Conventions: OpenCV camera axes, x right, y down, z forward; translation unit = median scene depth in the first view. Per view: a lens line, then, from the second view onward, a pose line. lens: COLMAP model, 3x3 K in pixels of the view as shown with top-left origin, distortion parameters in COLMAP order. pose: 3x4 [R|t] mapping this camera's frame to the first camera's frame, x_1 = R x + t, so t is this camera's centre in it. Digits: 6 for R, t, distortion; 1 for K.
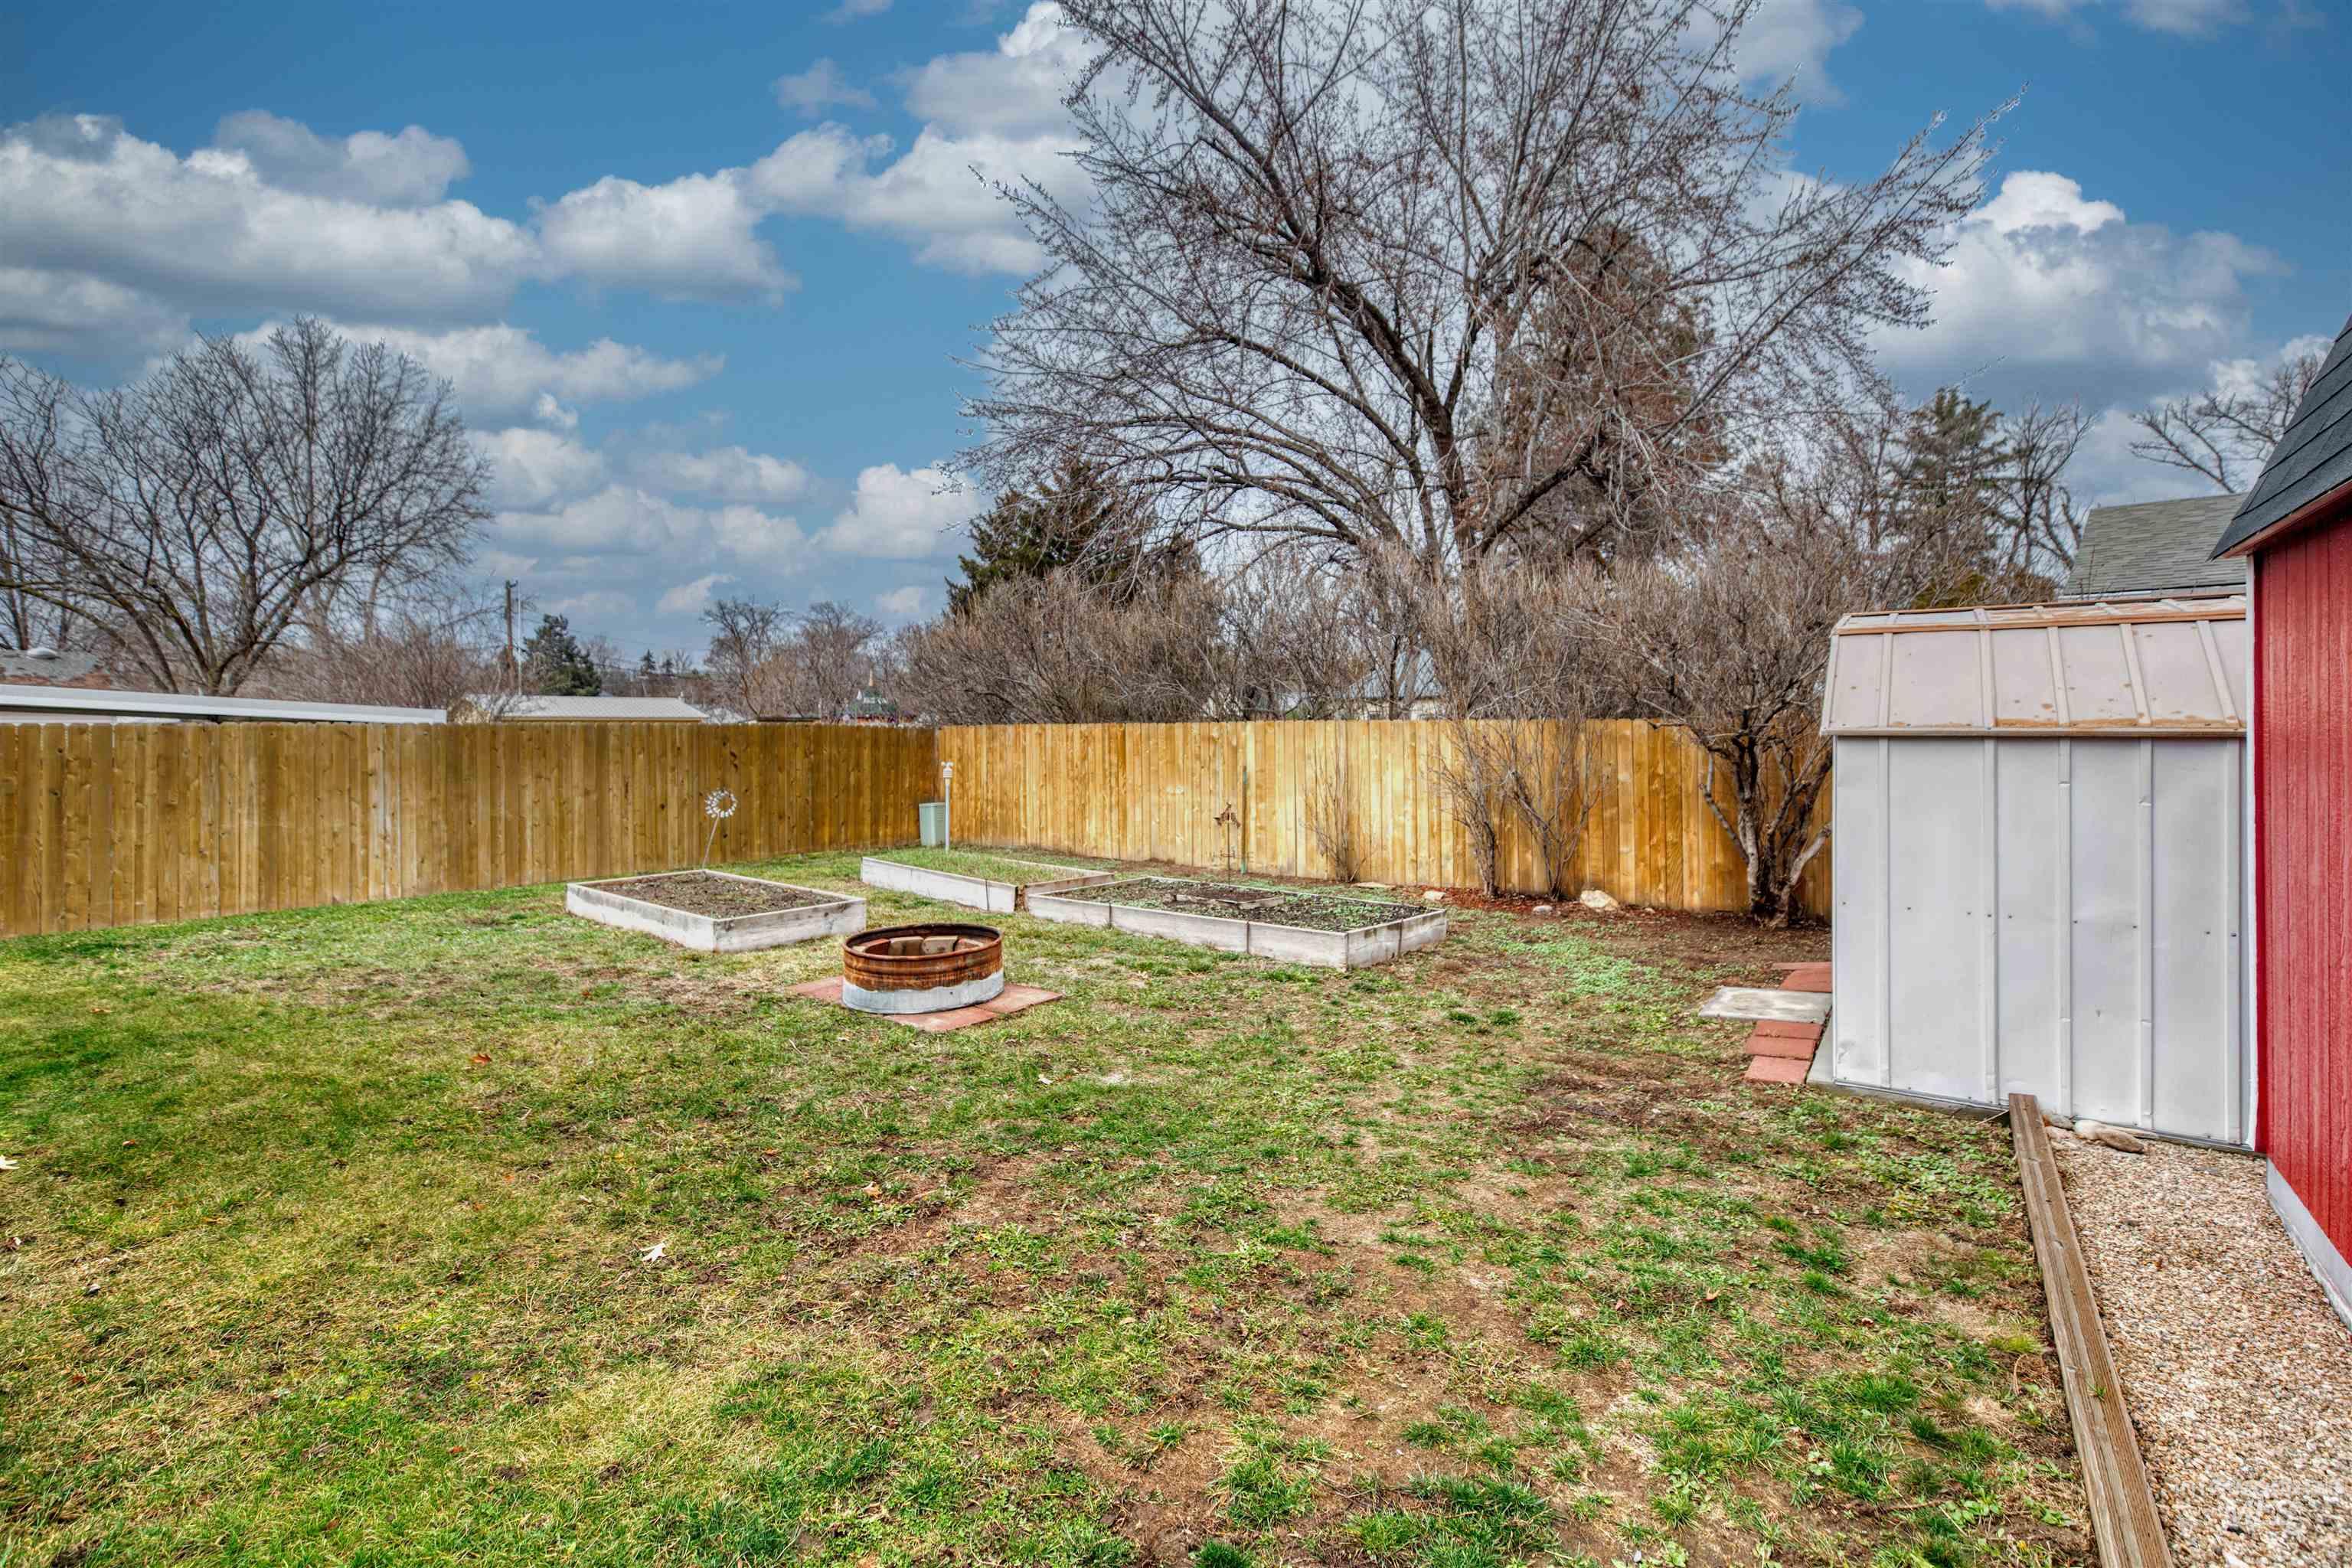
lens RADIAL K [[1076.7, 0, 1176.6], [0, 1076.7, 720.2], [0, 0, 1]] dist [0.008170, -0.000054]
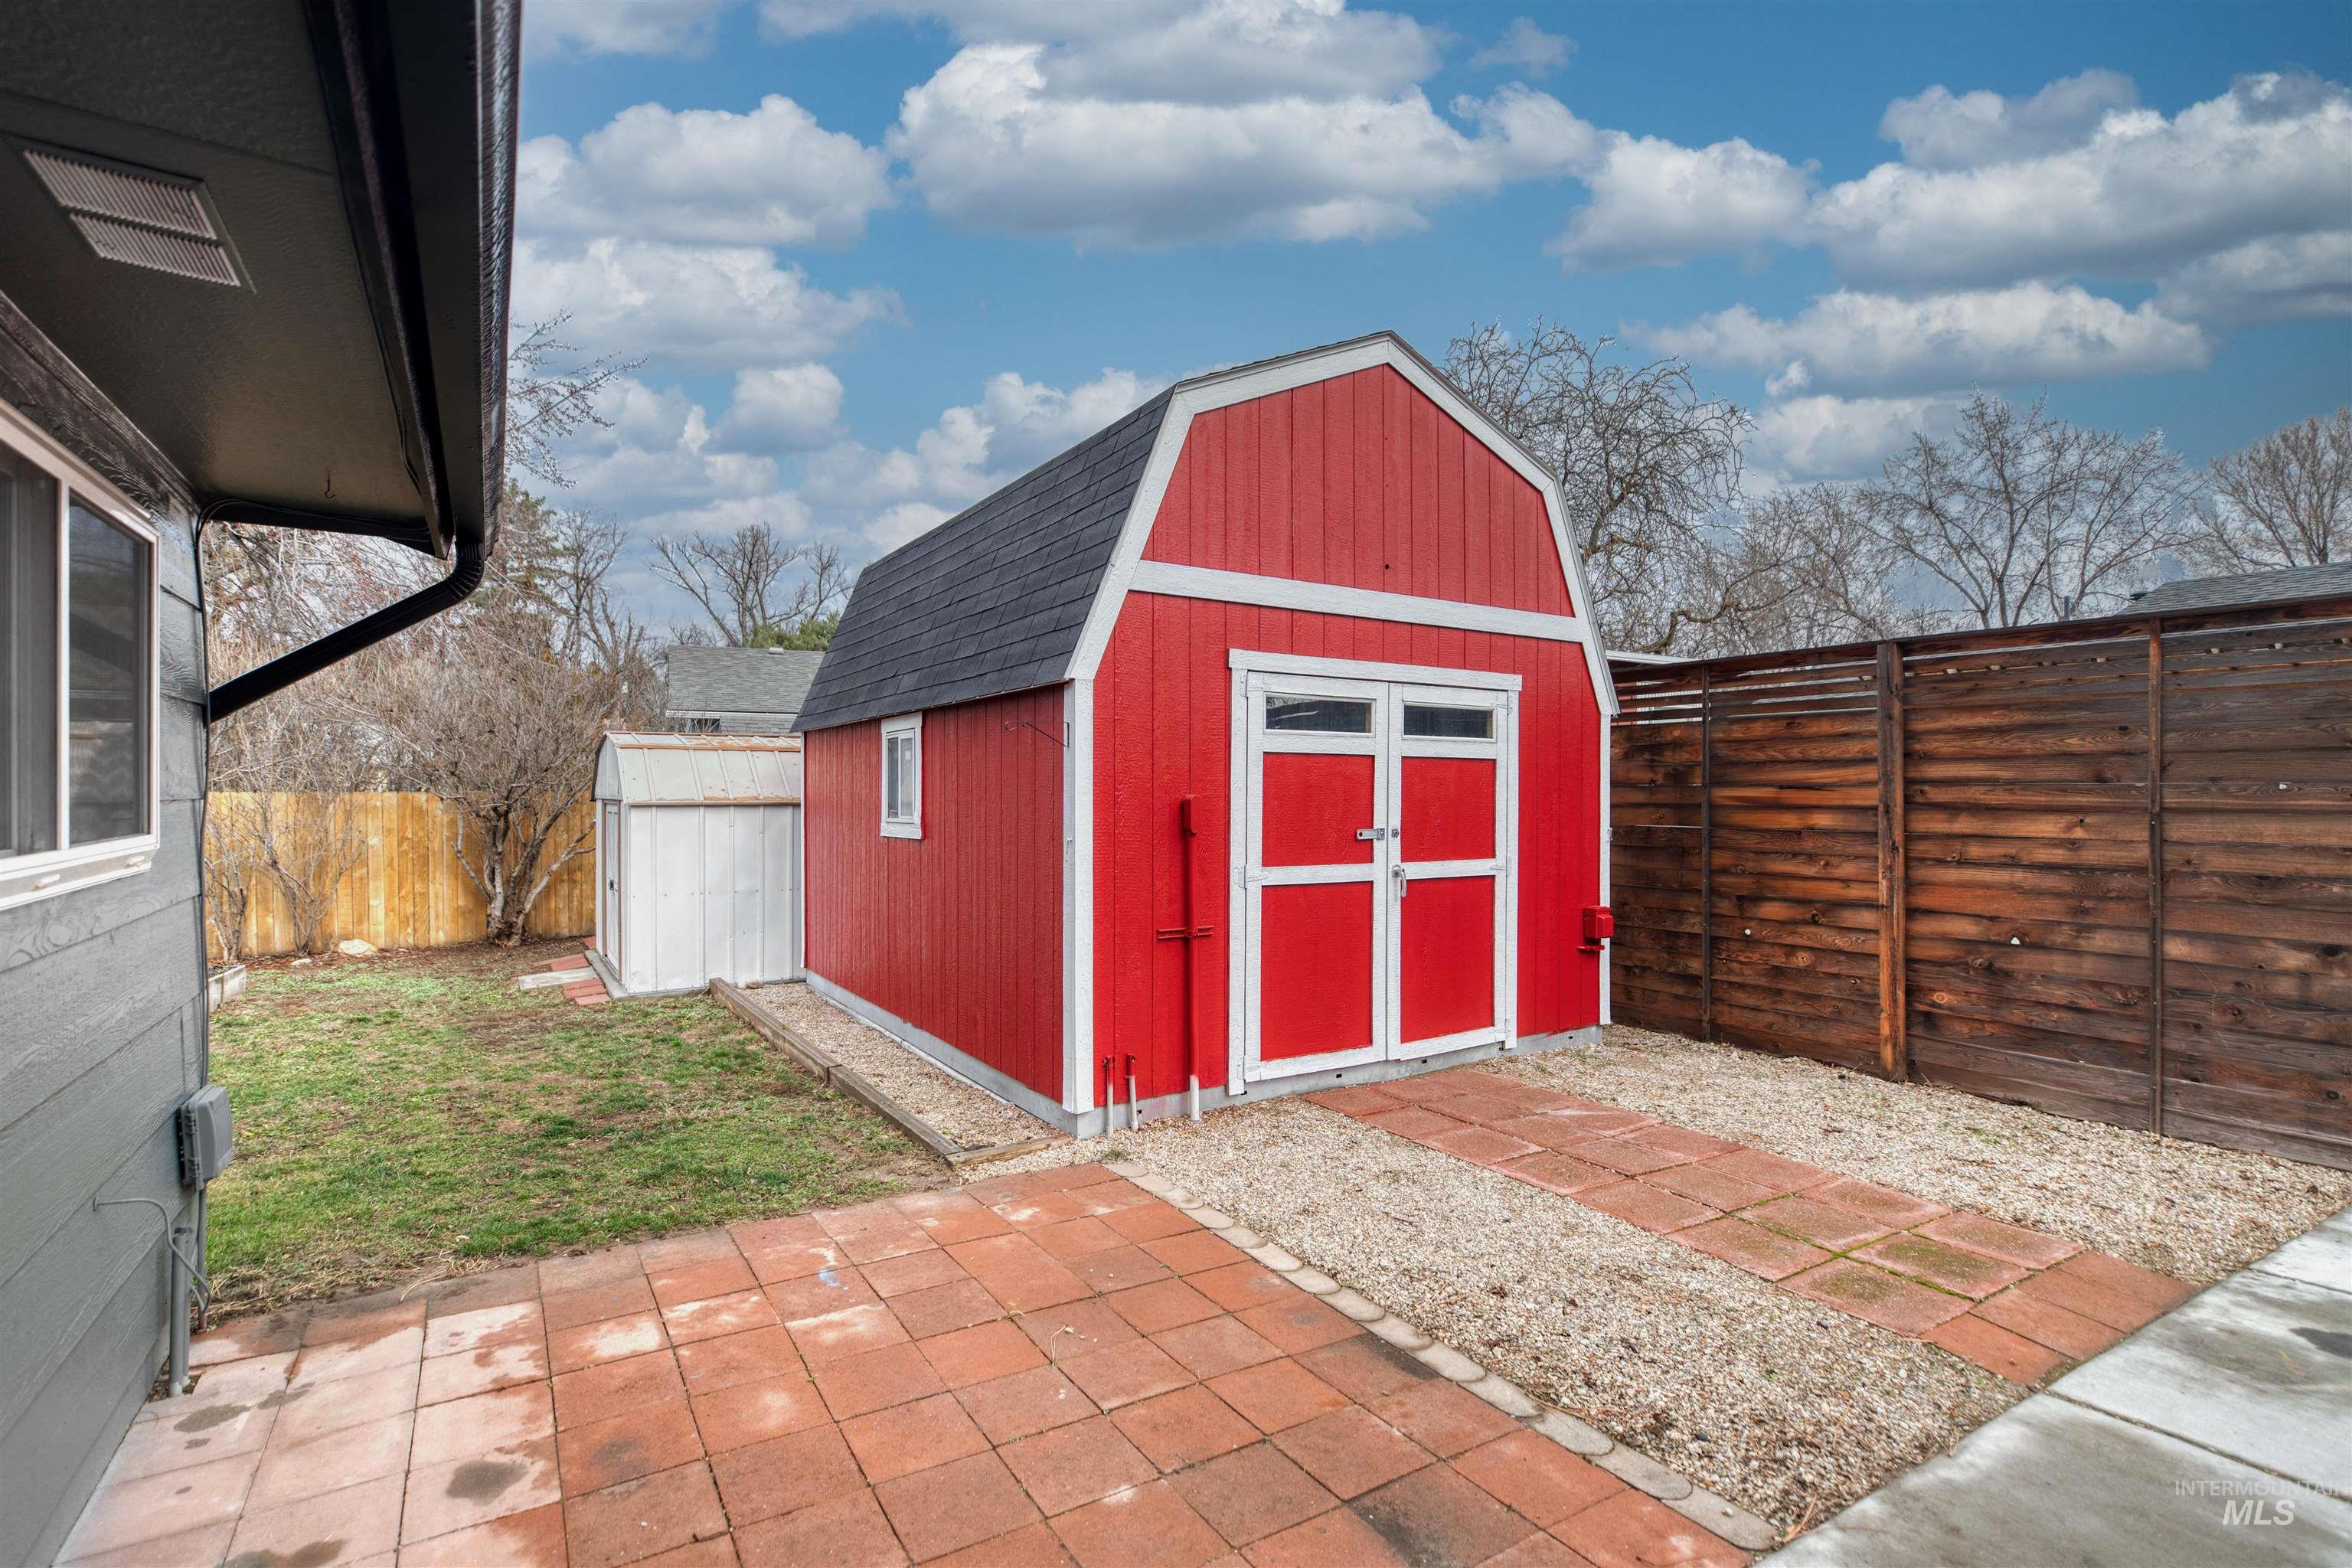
lens RADIAL K [[1132.7, 0, 1176.0], [0, 1132.7, 784.0], [0, 0, 1]] dist [0.002683, 0.000843]
pose [[0.390435, 0.005897, 0.920611, -0.398743], [-0.004708, 0.999979, -0.004409, -0.008976], [-0.920618, -0.002613, 0.390455, -0.299102]]
